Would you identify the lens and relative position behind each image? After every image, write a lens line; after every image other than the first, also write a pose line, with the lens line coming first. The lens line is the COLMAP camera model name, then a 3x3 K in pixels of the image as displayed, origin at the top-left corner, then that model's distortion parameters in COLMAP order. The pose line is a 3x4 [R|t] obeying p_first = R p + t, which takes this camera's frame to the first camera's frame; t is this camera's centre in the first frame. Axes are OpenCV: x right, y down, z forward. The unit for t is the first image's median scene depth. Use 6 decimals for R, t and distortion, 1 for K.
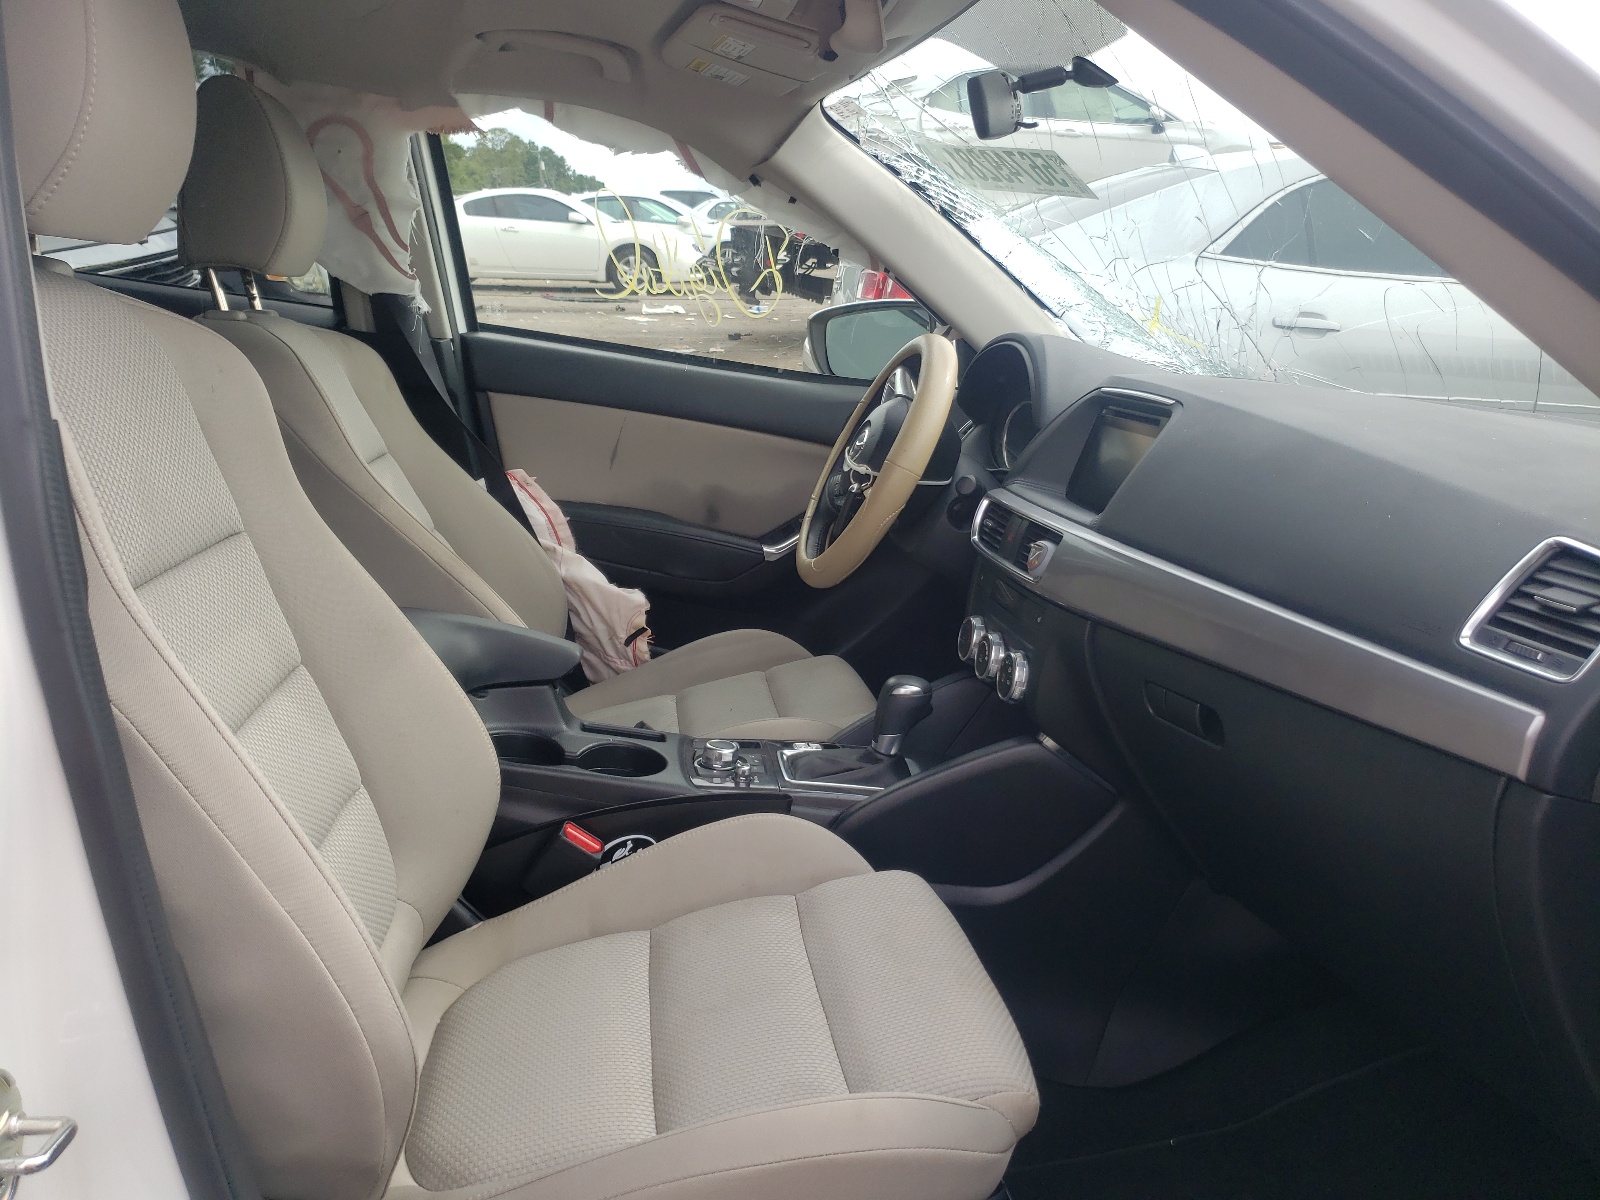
lens RADIAL K [[1247.5, 0, 796.8], [0, 1247.5, 516.1], [0, 0, 1]] dist [0.022055, 0.007886]
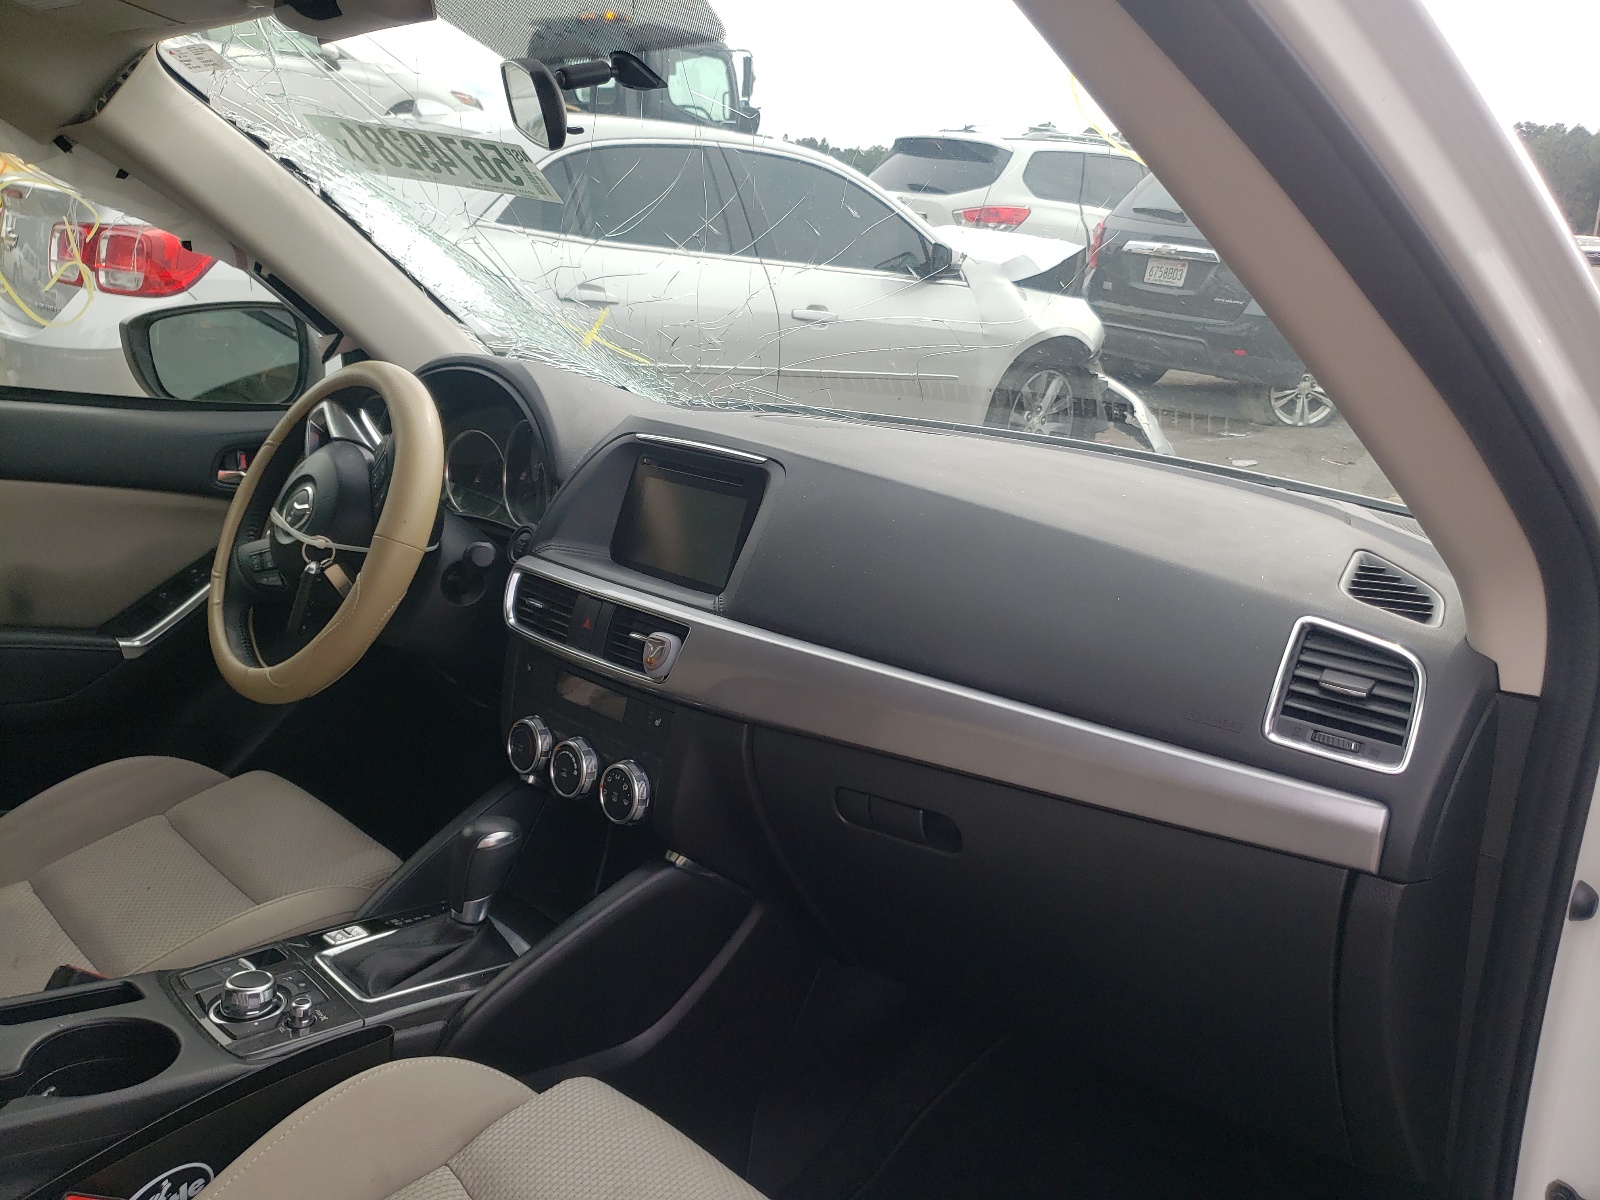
lens RADIAL K [[1247.5, 0, 796.8], [0, 1247.5, 516.1], [0, 0, 1]] dist [0.022055, 0.007886]
pose [[0.801793, -0.110434, 0.587309, -0.182468], [0.083701, 0.993842, 0.072608, -0.095000], [-0.591711, -0.009058, 0.806099, 0.216747]]
